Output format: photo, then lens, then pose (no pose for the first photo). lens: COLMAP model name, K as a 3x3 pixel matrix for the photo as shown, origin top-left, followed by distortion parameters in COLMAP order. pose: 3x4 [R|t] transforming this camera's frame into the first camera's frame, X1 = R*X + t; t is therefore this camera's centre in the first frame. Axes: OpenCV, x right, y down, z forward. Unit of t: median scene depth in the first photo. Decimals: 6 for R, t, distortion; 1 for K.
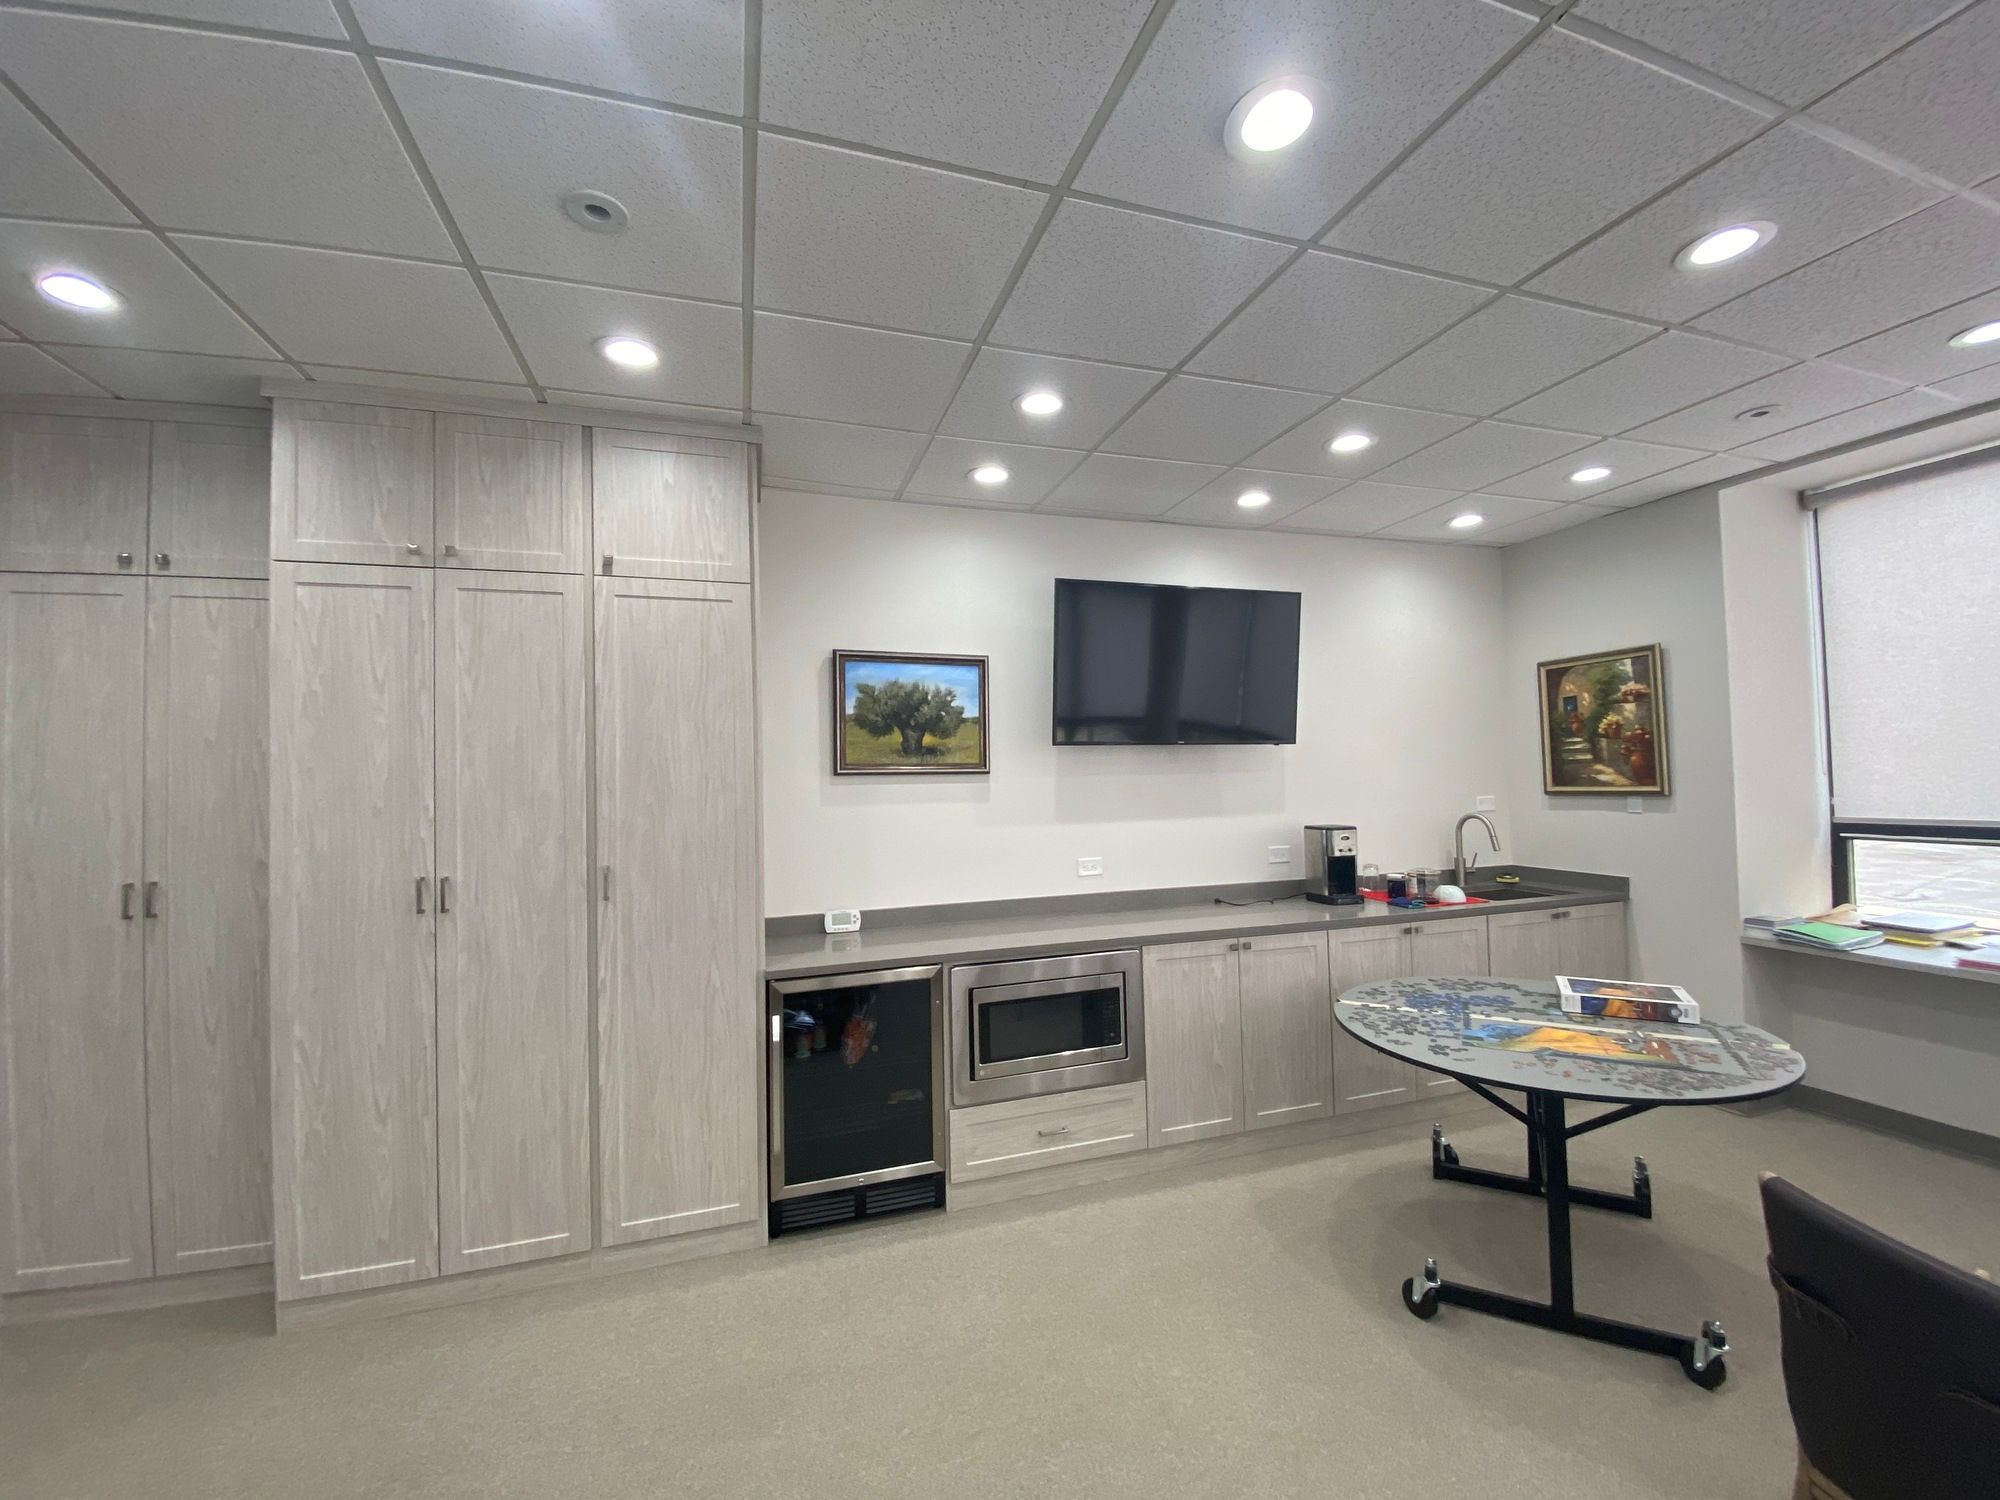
lens RADIAL K [[813.6, 0, 1007.1], [0, 813.6, 746.0], [0, 0, 1]] dist [0.002717, -0.011999]
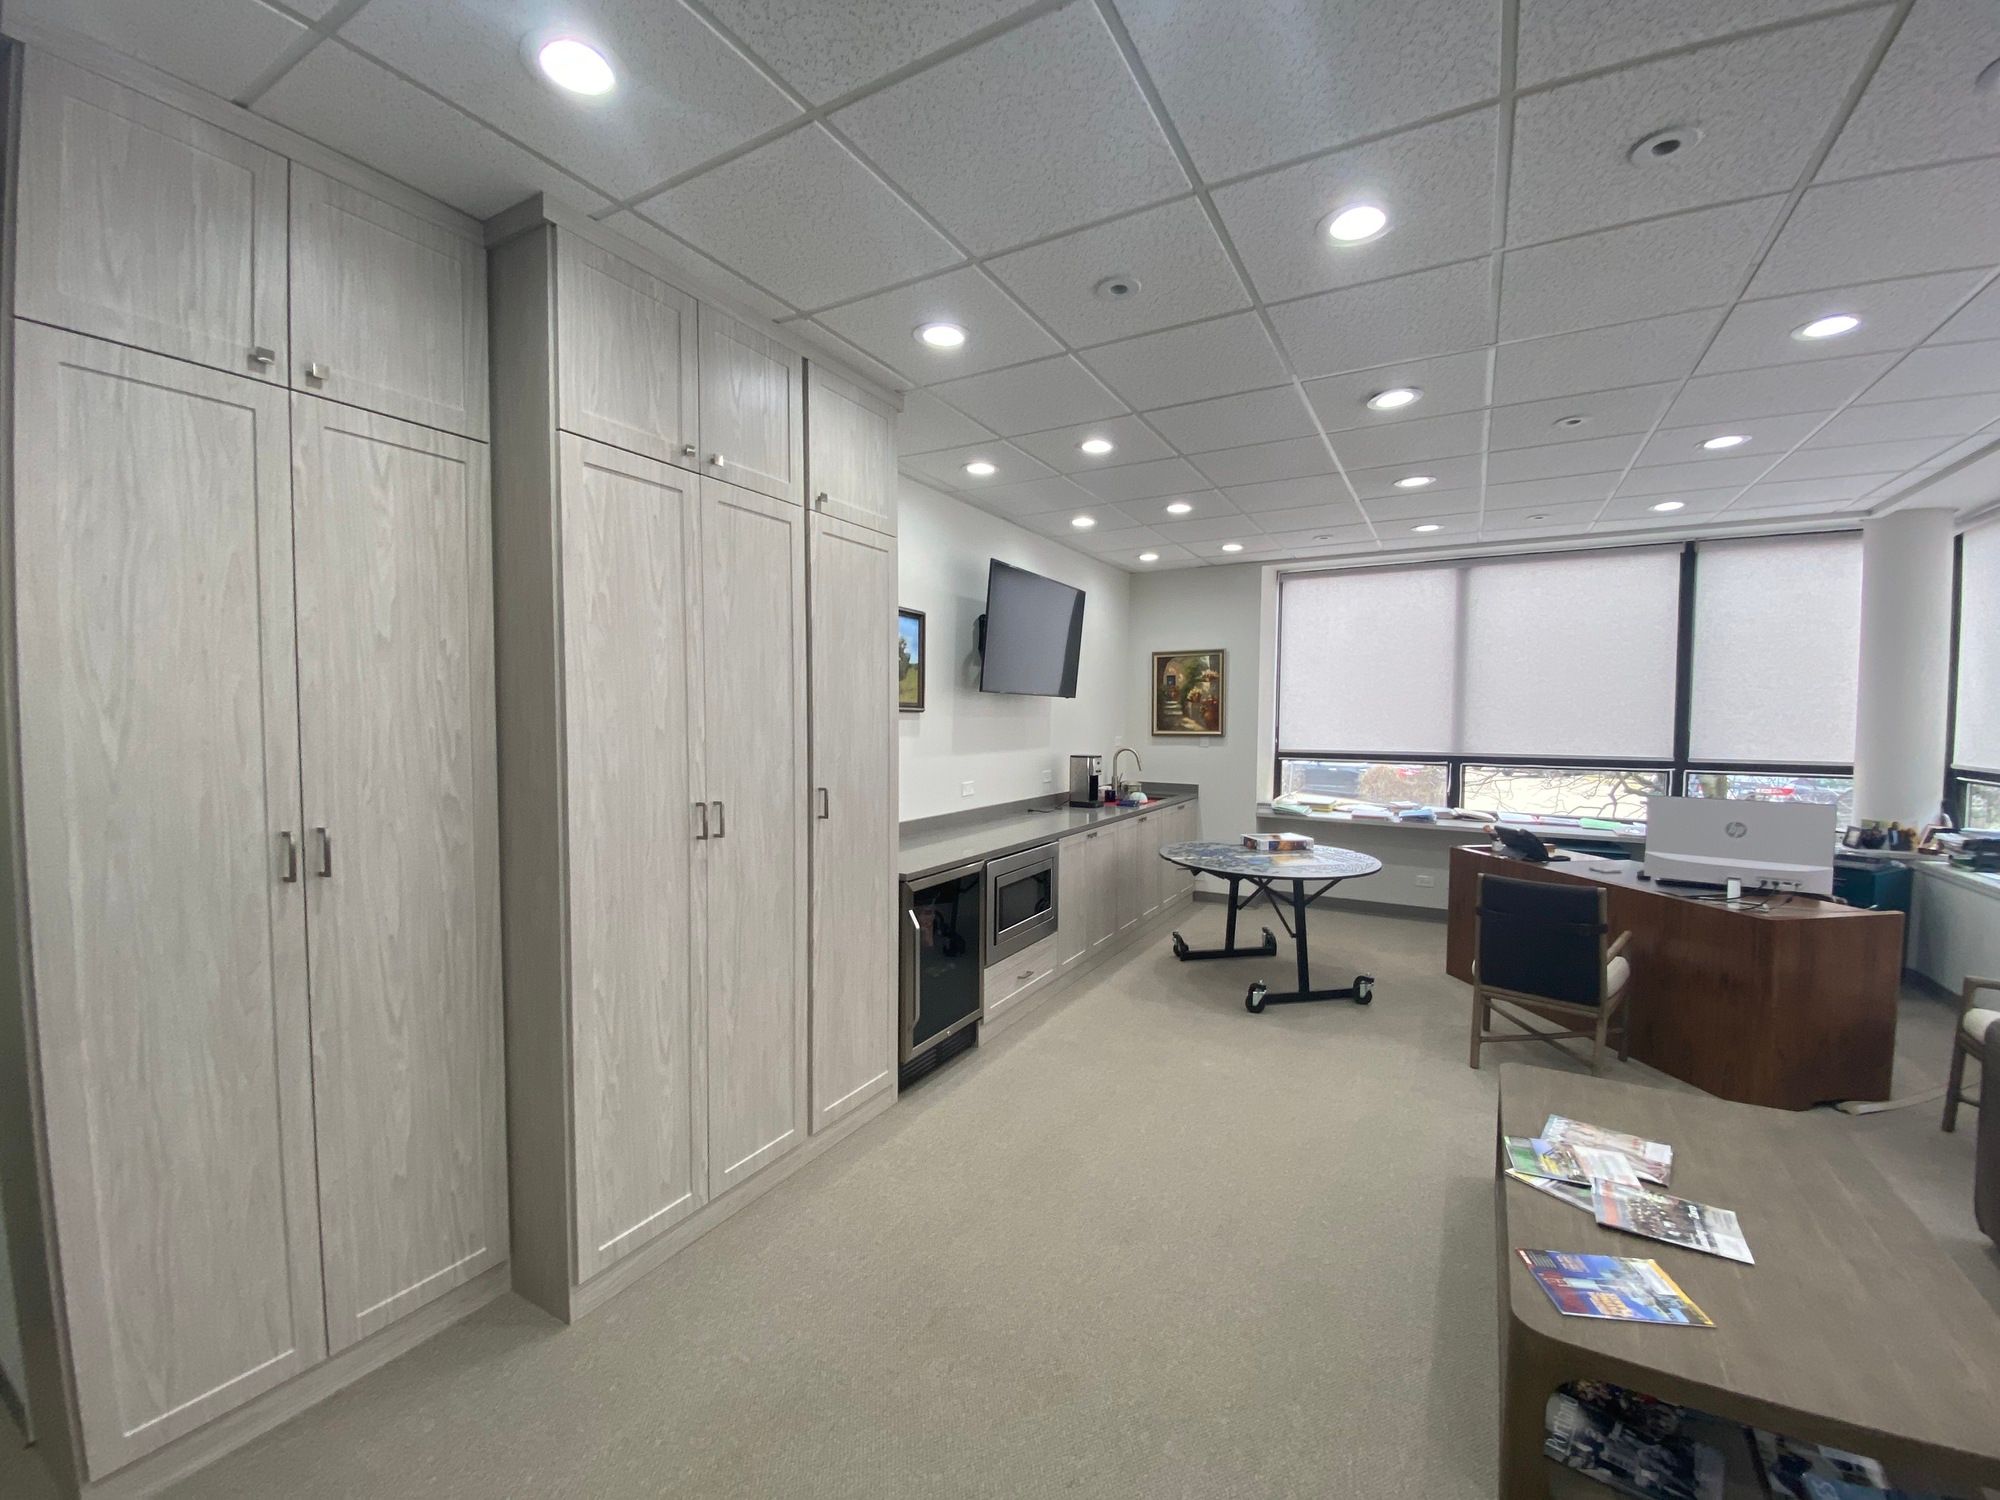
lens RADIAL K [[813.6, 0, 1005.6], [0, 813.6, 748.7], [0, 0, 1]] dist [0.002717, -0.011999]
pose [[0.734877, 0.000508, 0.678200, -1.012257], [-0.047583, 0.997574, 0.050813, 0.029176], [-0.676529, -0.069612, 0.733118, 0.051992]]
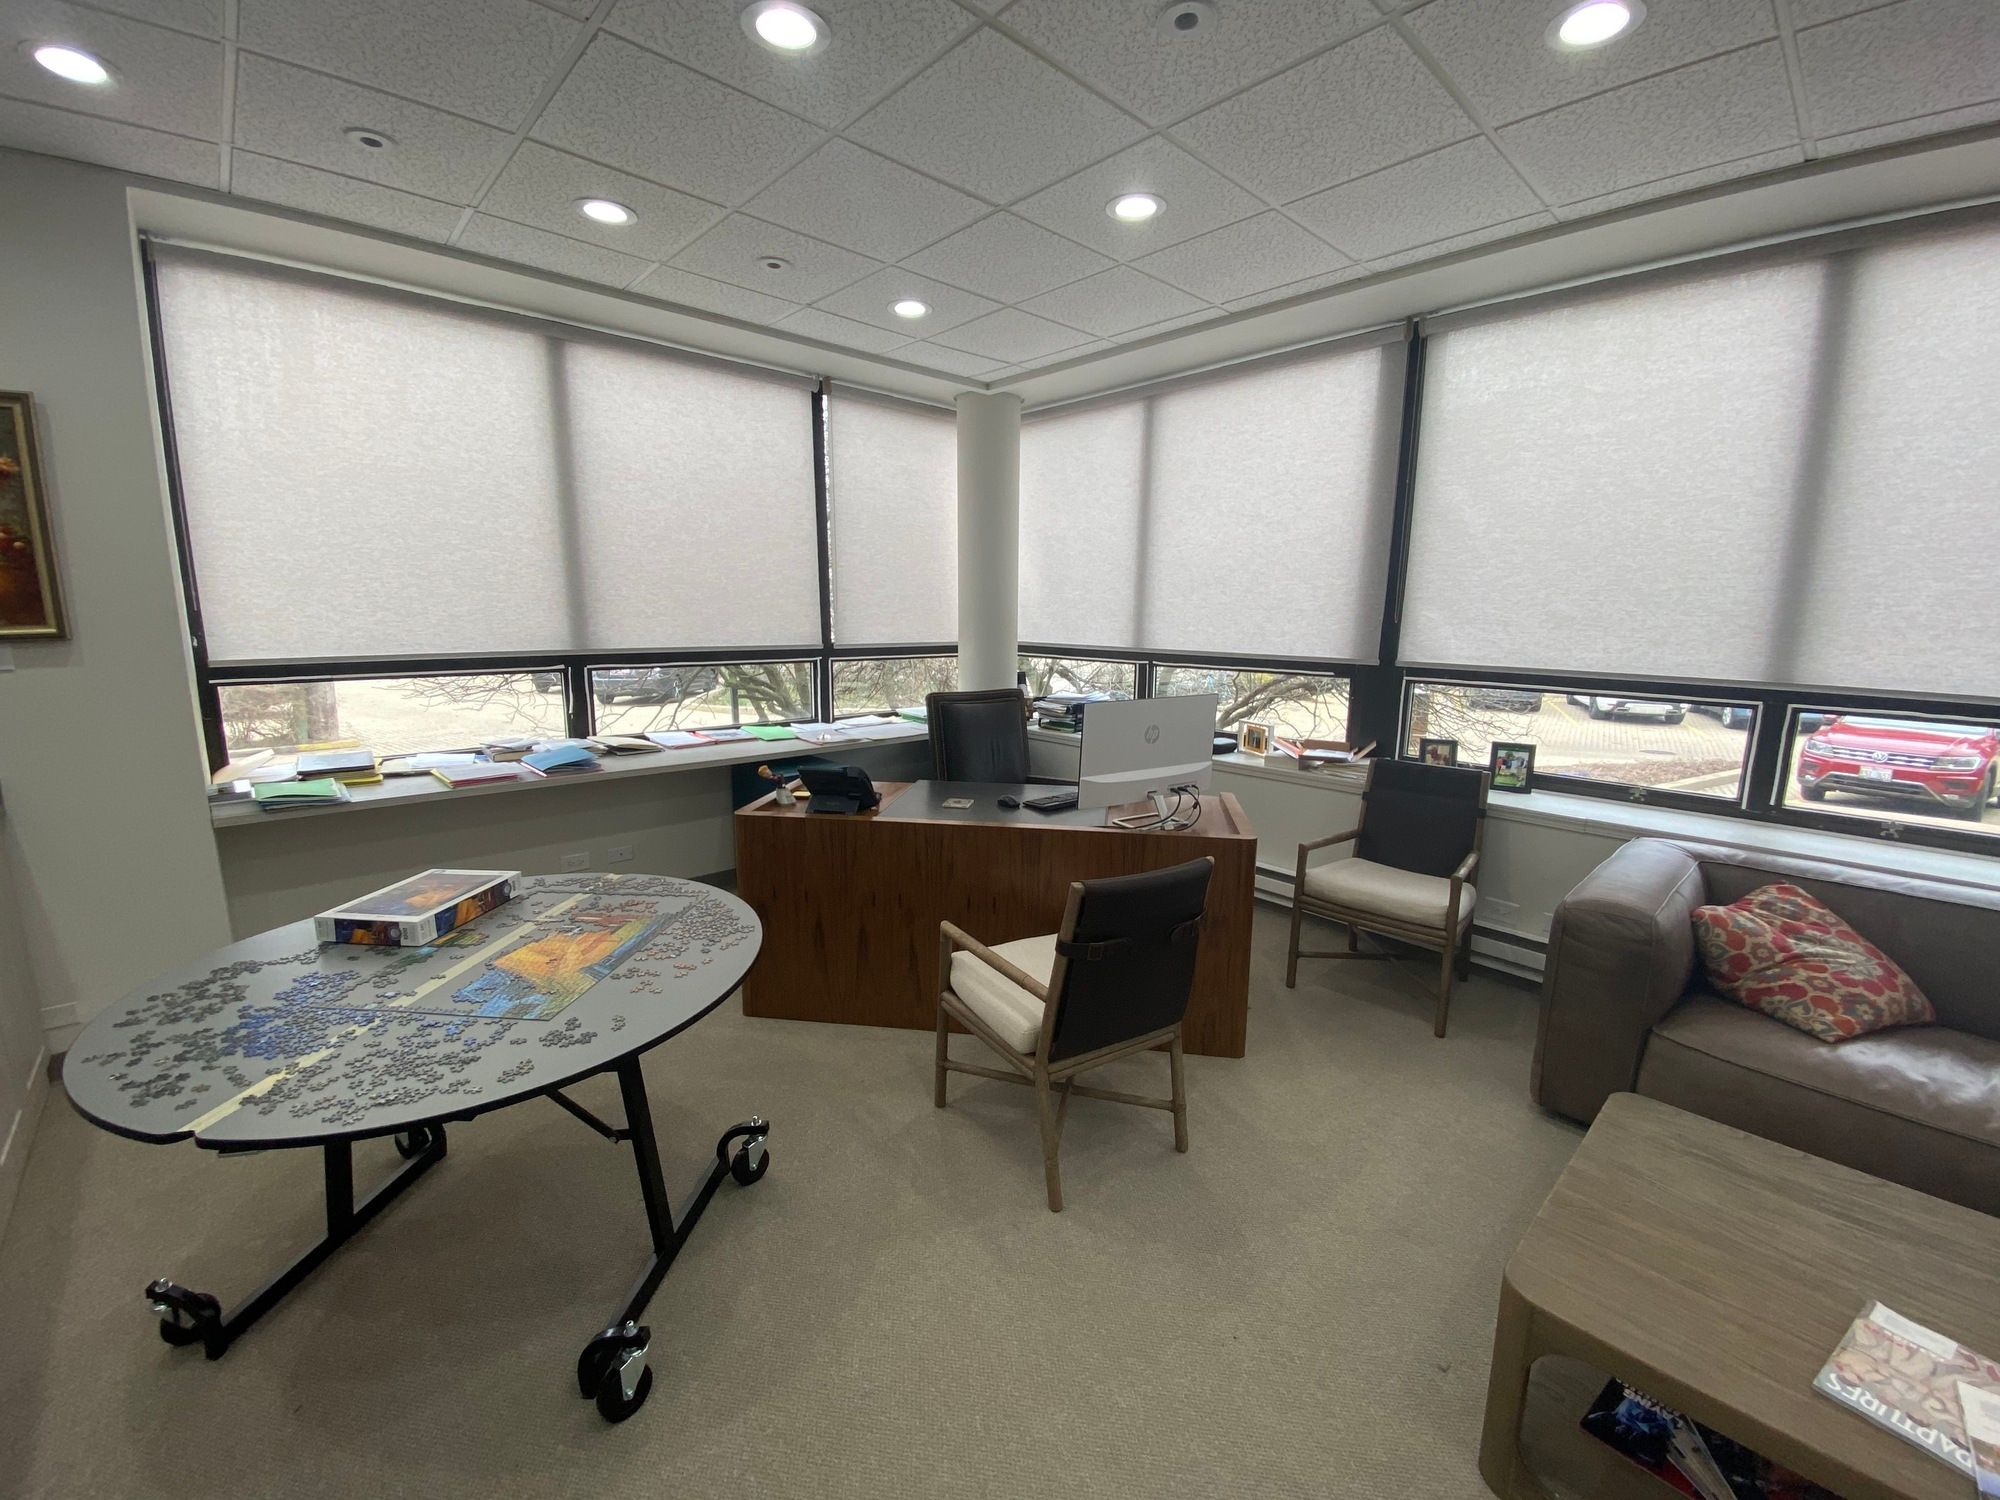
lens RADIAL K [[813.6, 0, 999.9], [0, 813.6, 755.4], [0, 0, 1]] dist [0.002717, -0.011999]
pose [[-0.428996, -0.142140, 0.892053, -0.119386], [-0.033145, 0.989354, 0.141704, 0.053453], [-0.902698, 0.031223, -0.429140, 0.857850]]
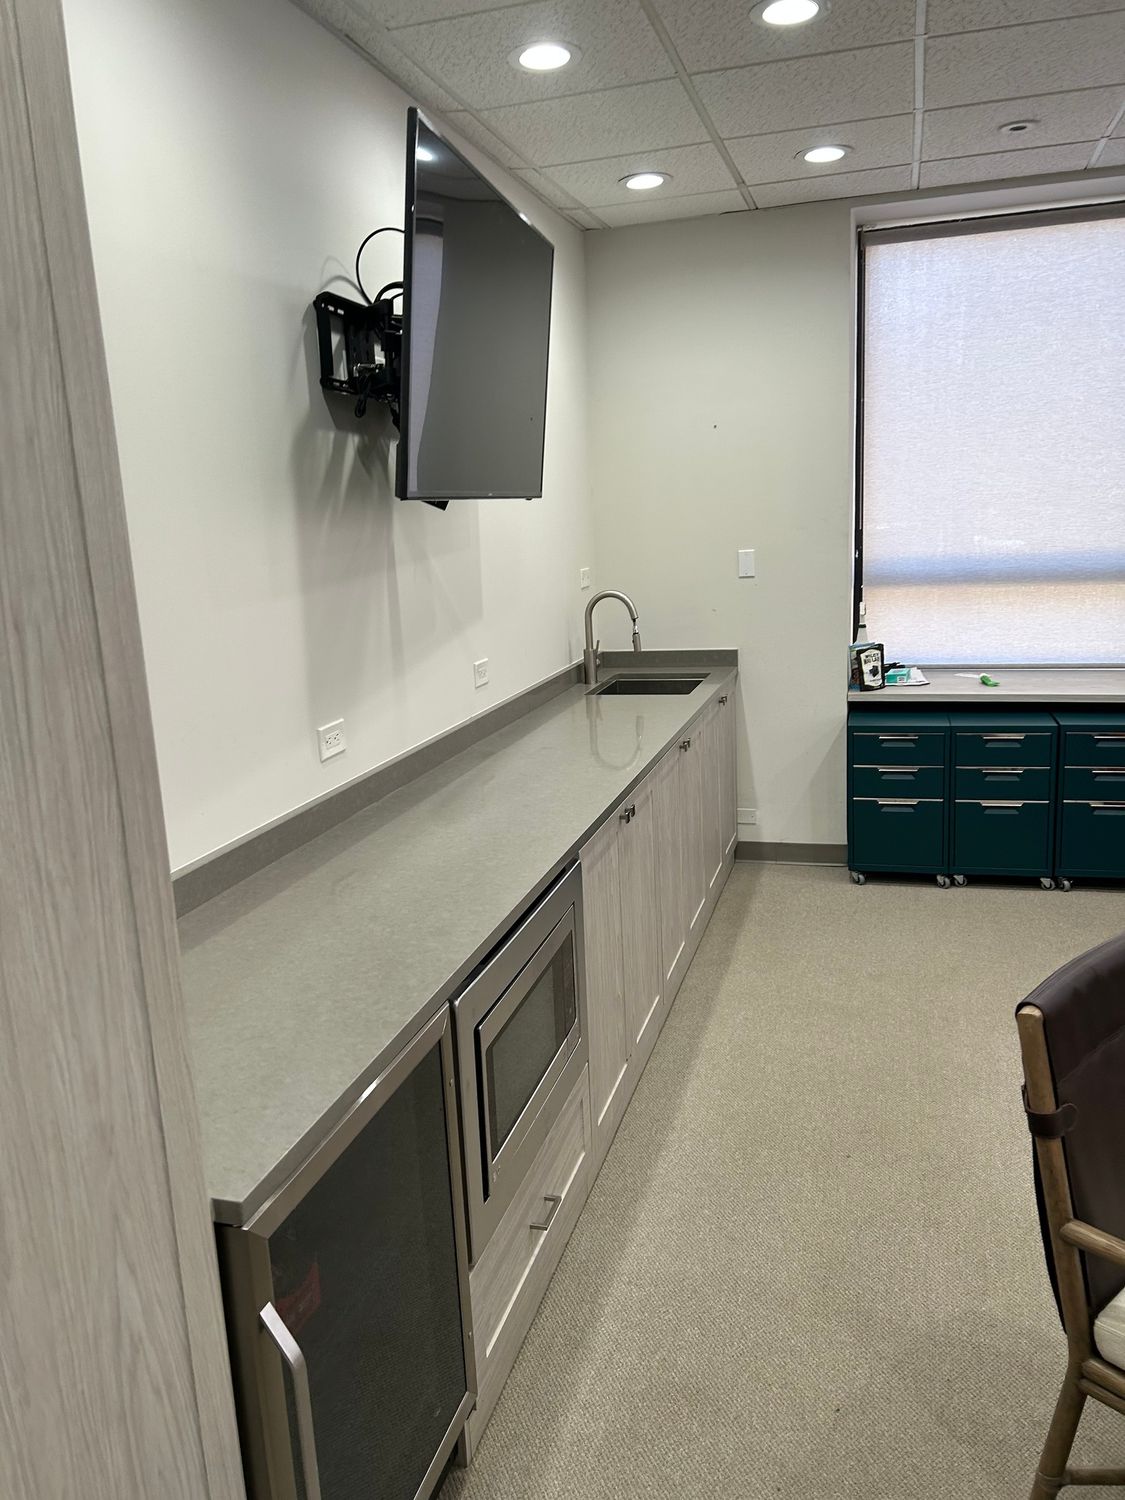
lens RADIAL K [[1131.2, 0, 563.7], [0, 1131.2, 744.1], [0, 0, 1]] dist [0.051437, -0.055174]
pose [[0.558139, -0.172458, 0.811627, -0.576899], [0.000537, 0.978237, 0.207490, 0.003372], [-0.829747, -0.115372, 0.546085, 0.679451]]
